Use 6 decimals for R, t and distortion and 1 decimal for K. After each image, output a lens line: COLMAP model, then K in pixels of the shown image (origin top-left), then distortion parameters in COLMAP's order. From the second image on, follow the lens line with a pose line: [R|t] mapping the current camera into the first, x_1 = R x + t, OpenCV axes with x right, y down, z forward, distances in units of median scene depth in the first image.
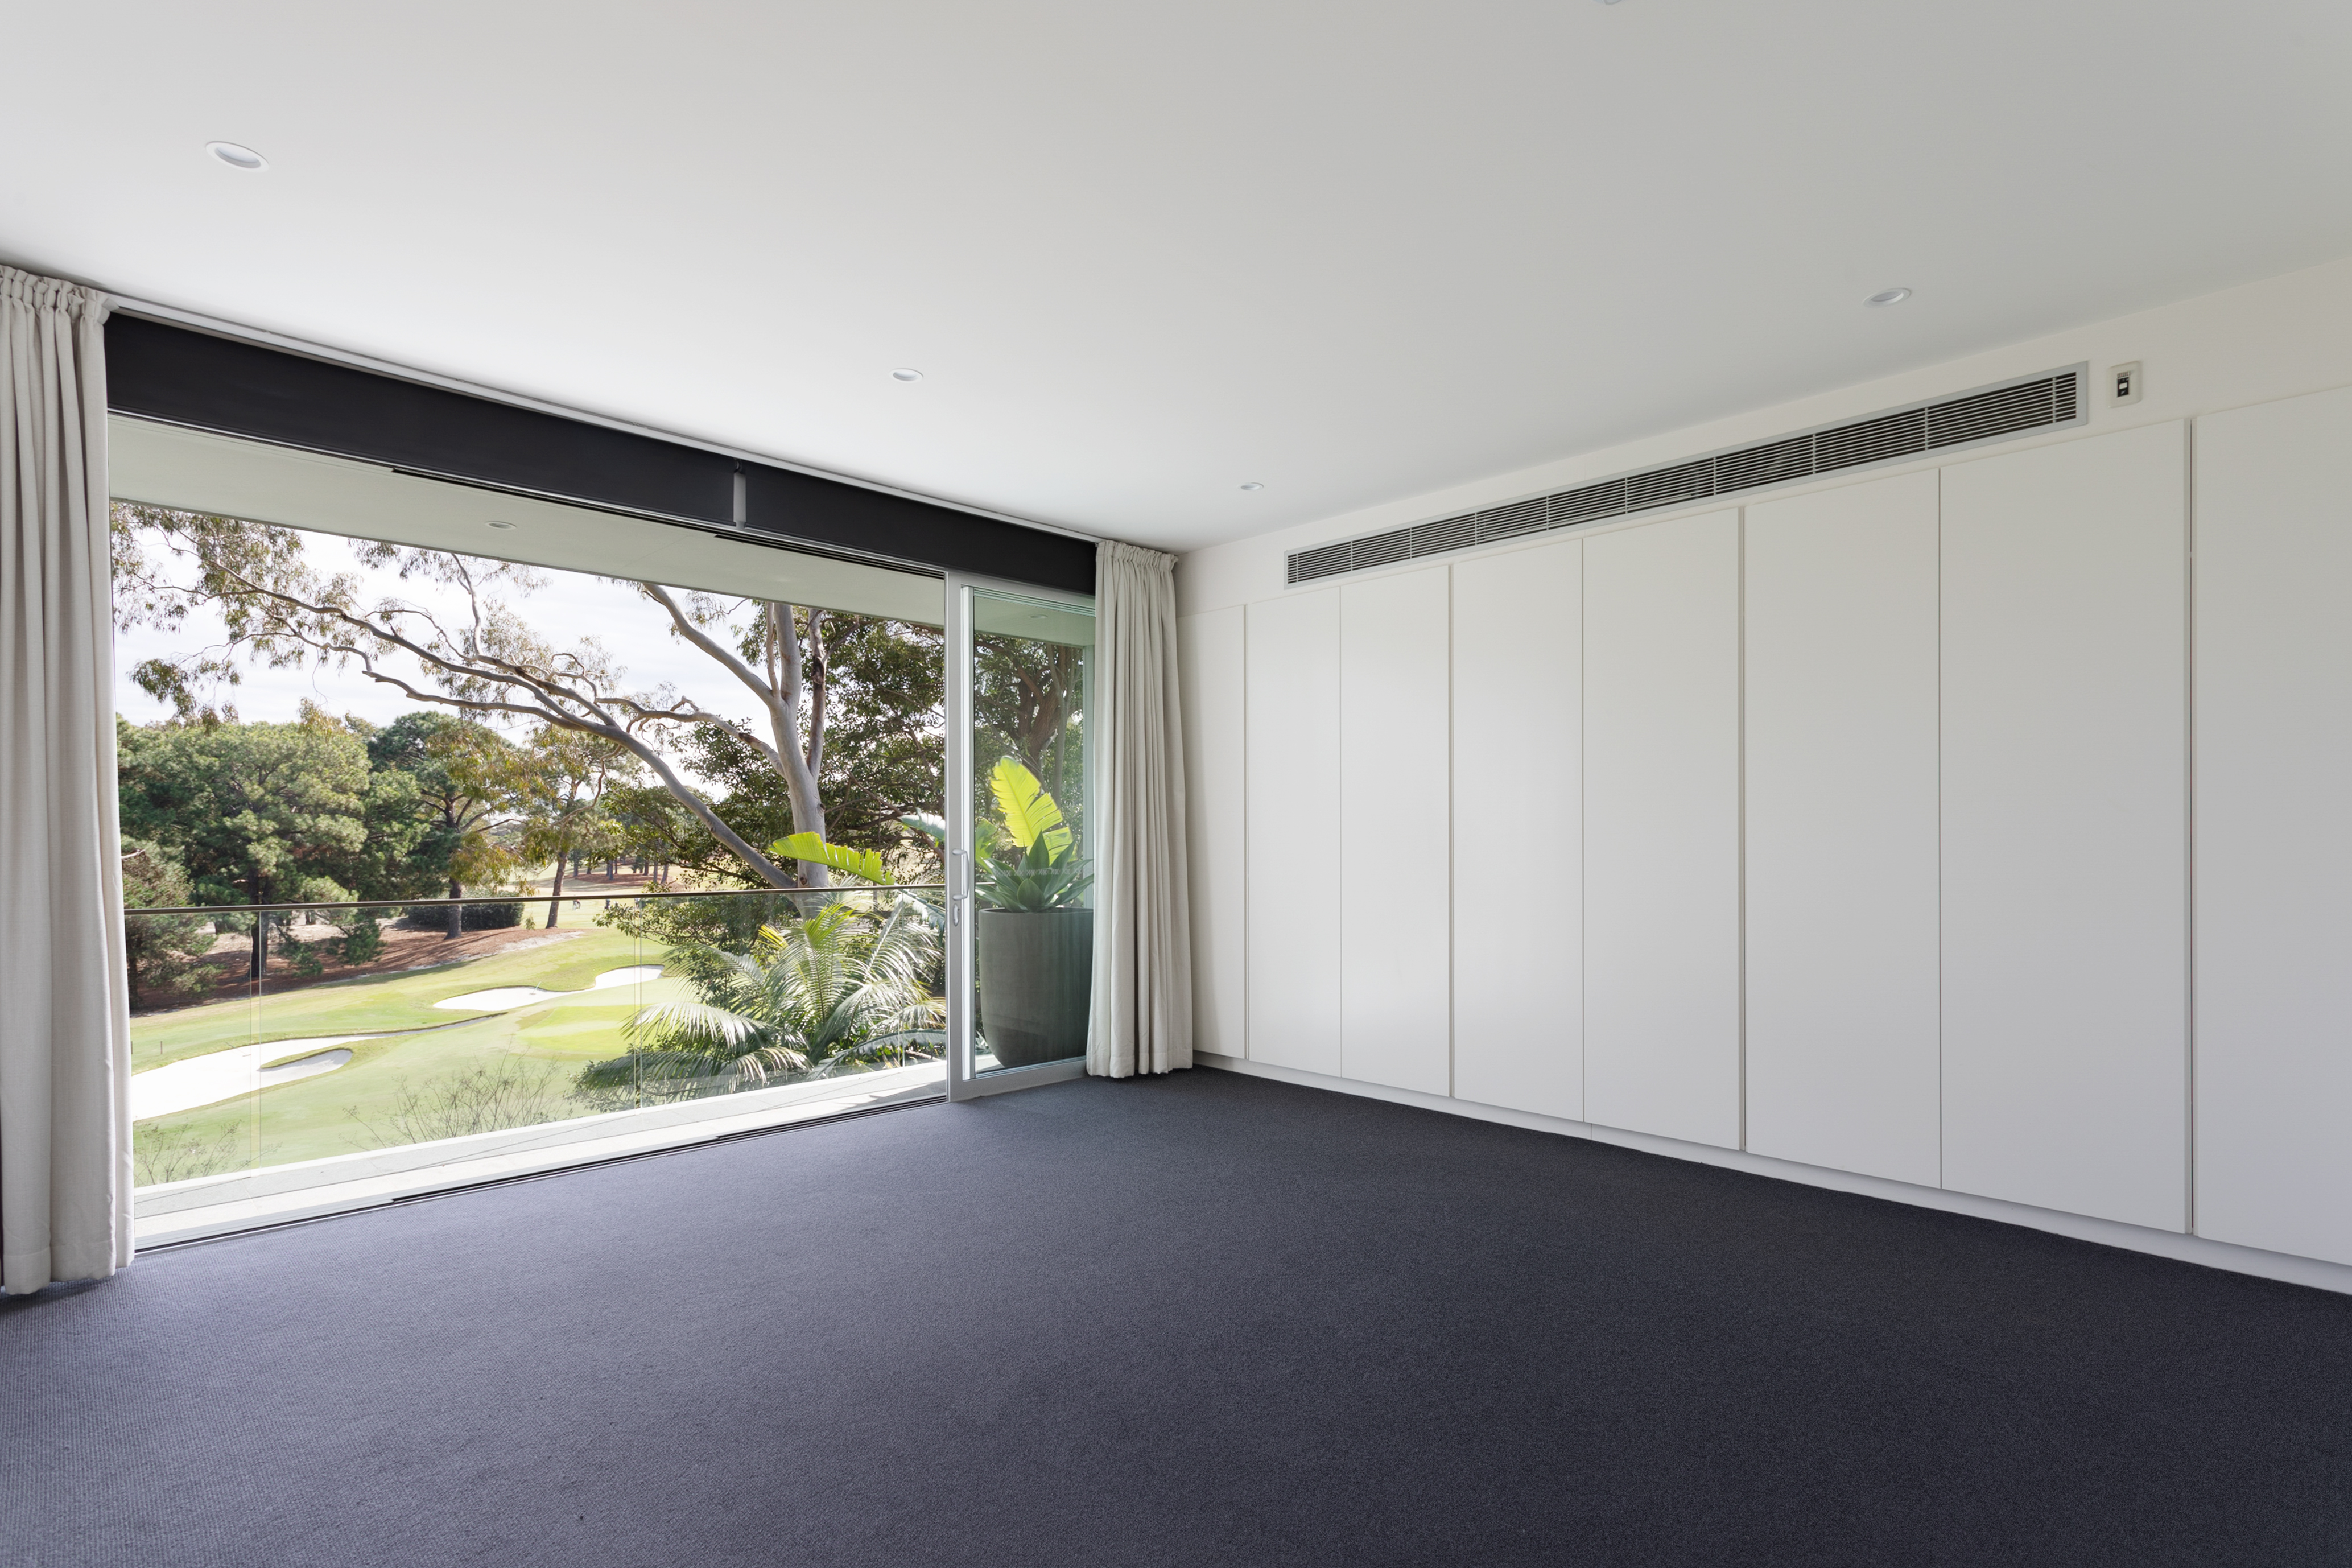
lens RADIAL K [[1156.7, 0, 1177.0], [0, 1156.7, 820.2], [0, 0, 1]] dist [0.026930, -0.000033]
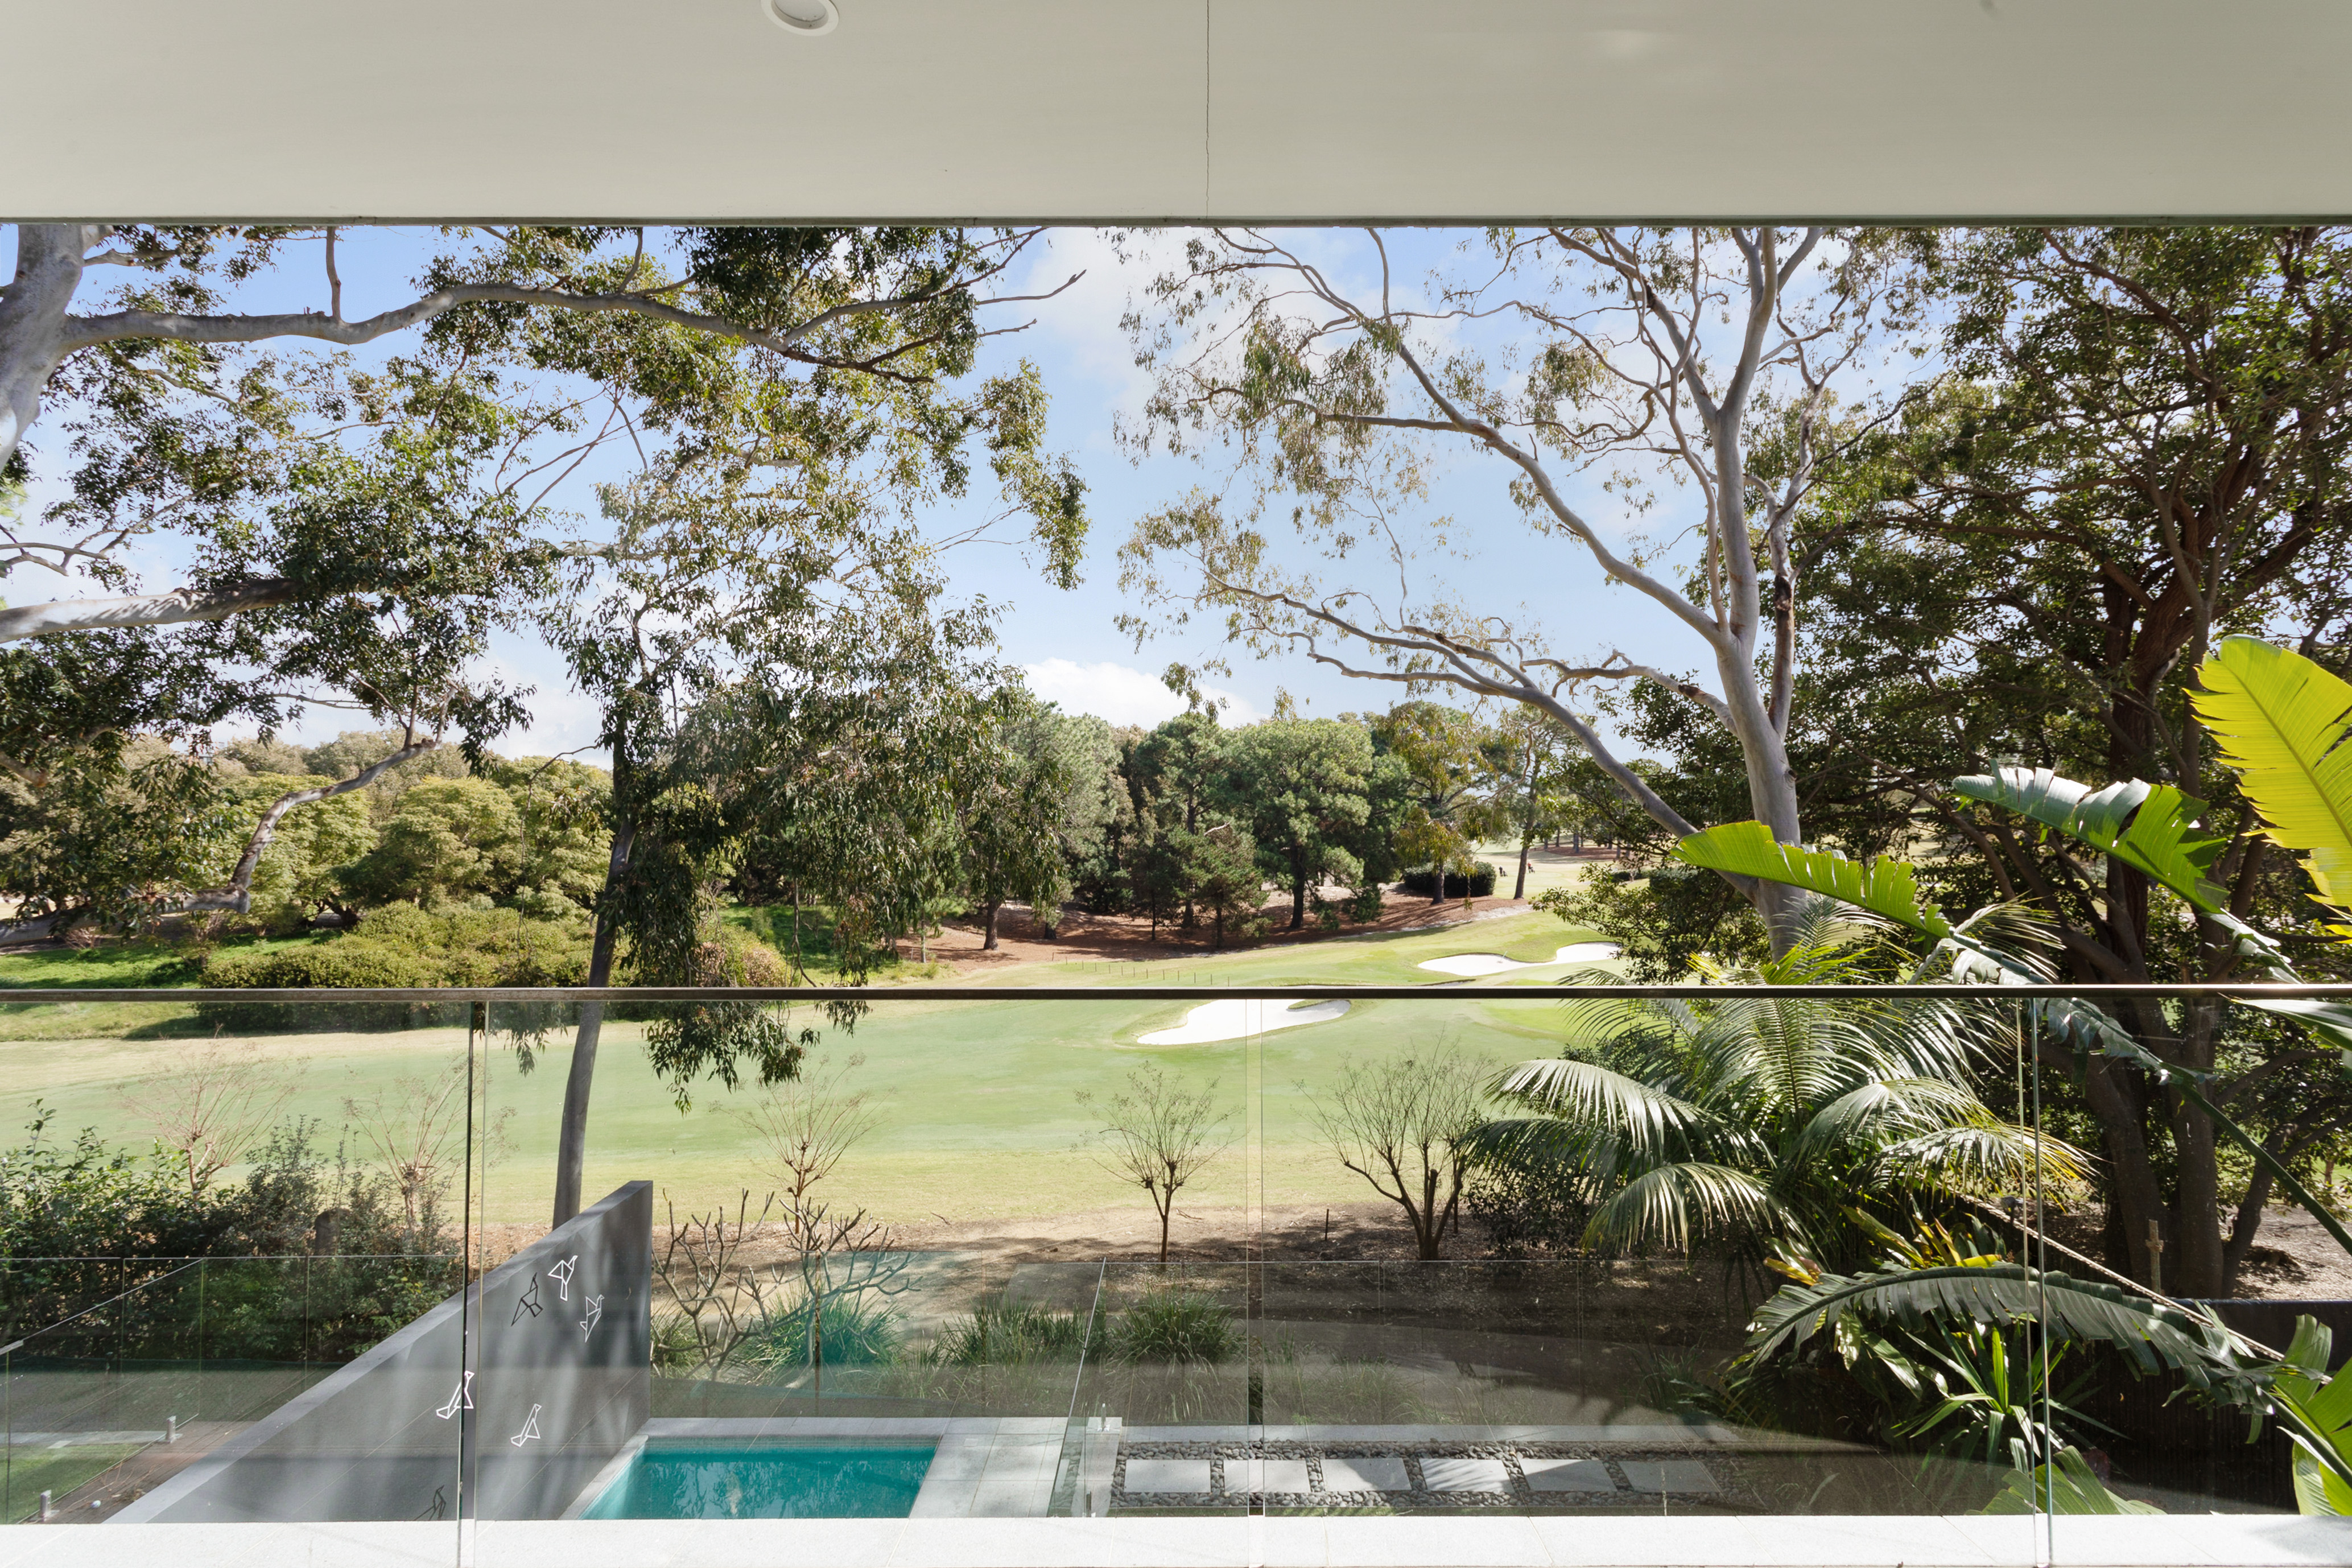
lens RADIAL K [[1176.6, 0, 1176.0], [0, 1176.6, 784.0], [0, 0, 1]] dist [0.025708, 0.000333]
pose [[0.711127, -0.019380, -0.702796, -0.032891], [0.013195, 0.999812, -0.014219, 0.000481], [0.702939, 0.000838, 0.711249, 0.113625]]
